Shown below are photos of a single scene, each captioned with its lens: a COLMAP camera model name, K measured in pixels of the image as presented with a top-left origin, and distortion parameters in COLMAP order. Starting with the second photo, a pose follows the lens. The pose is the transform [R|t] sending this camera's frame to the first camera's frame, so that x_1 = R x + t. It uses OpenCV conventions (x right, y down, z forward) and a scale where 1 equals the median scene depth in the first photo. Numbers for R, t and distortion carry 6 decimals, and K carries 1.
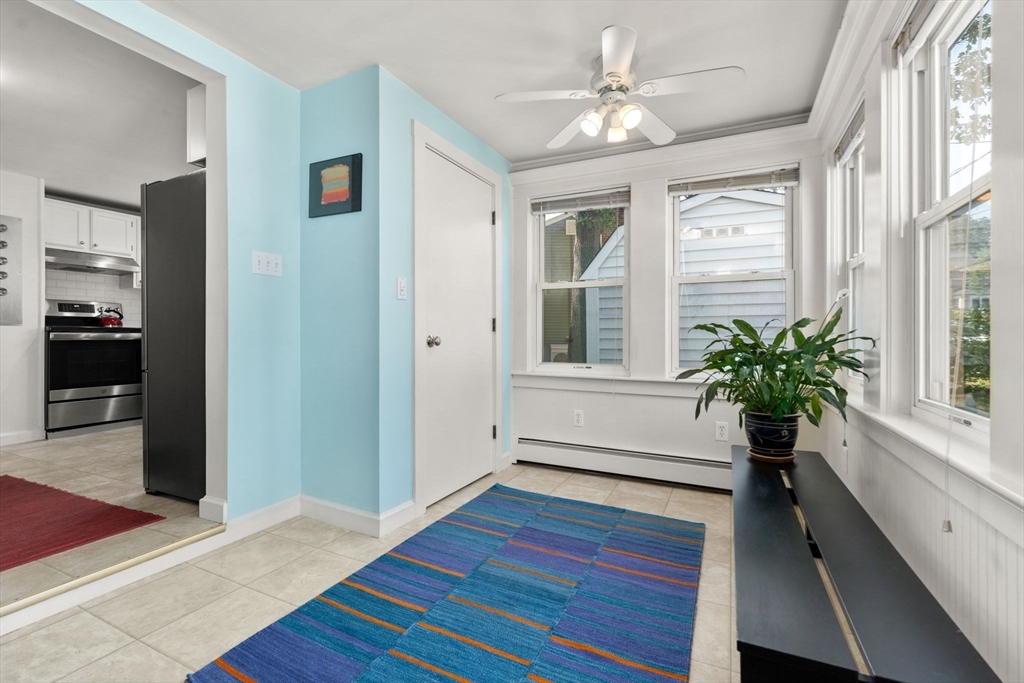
lens RADIAL K [[456.0, 0, 518.5], [0, 456.0, 333.4], [0, 0, 1]] dist [0.003415, -0.000352]
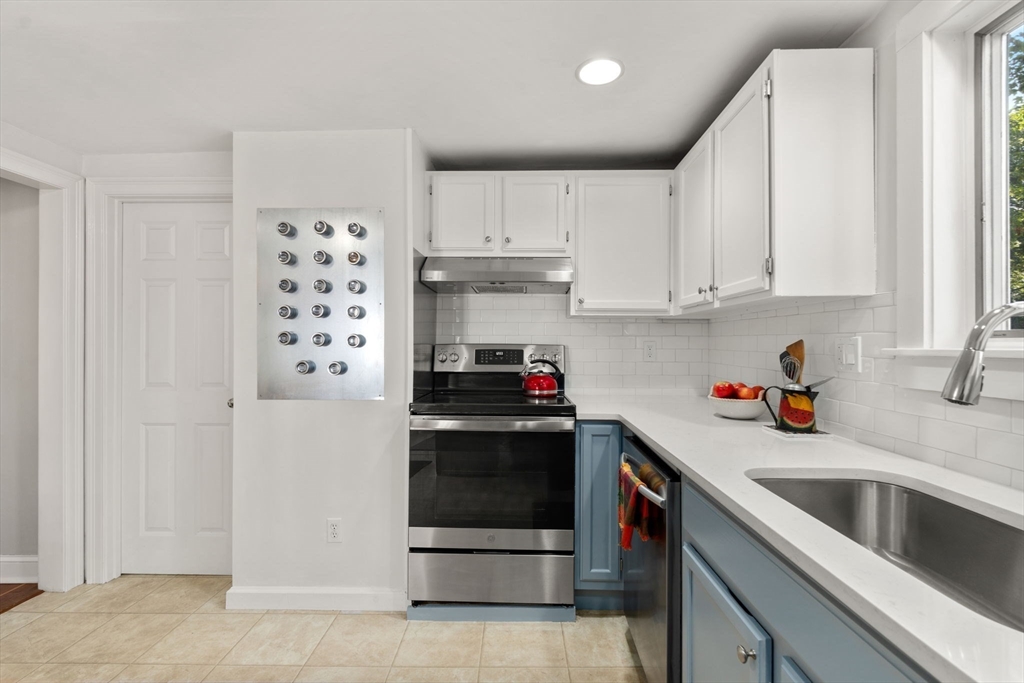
lens RADIAL K [[456.0, 0, 511.9], [0, 456.0, 342.4], [0, 0, 1]] dist [0.003415, -0.000352]
pose [[0.411972, 0.007661, -0.911164, -0.818917], [-0.001536, 0.999969, 0.007713, -0.146004], [0.911195, -0.001778, 0.411971, 1.454662]]
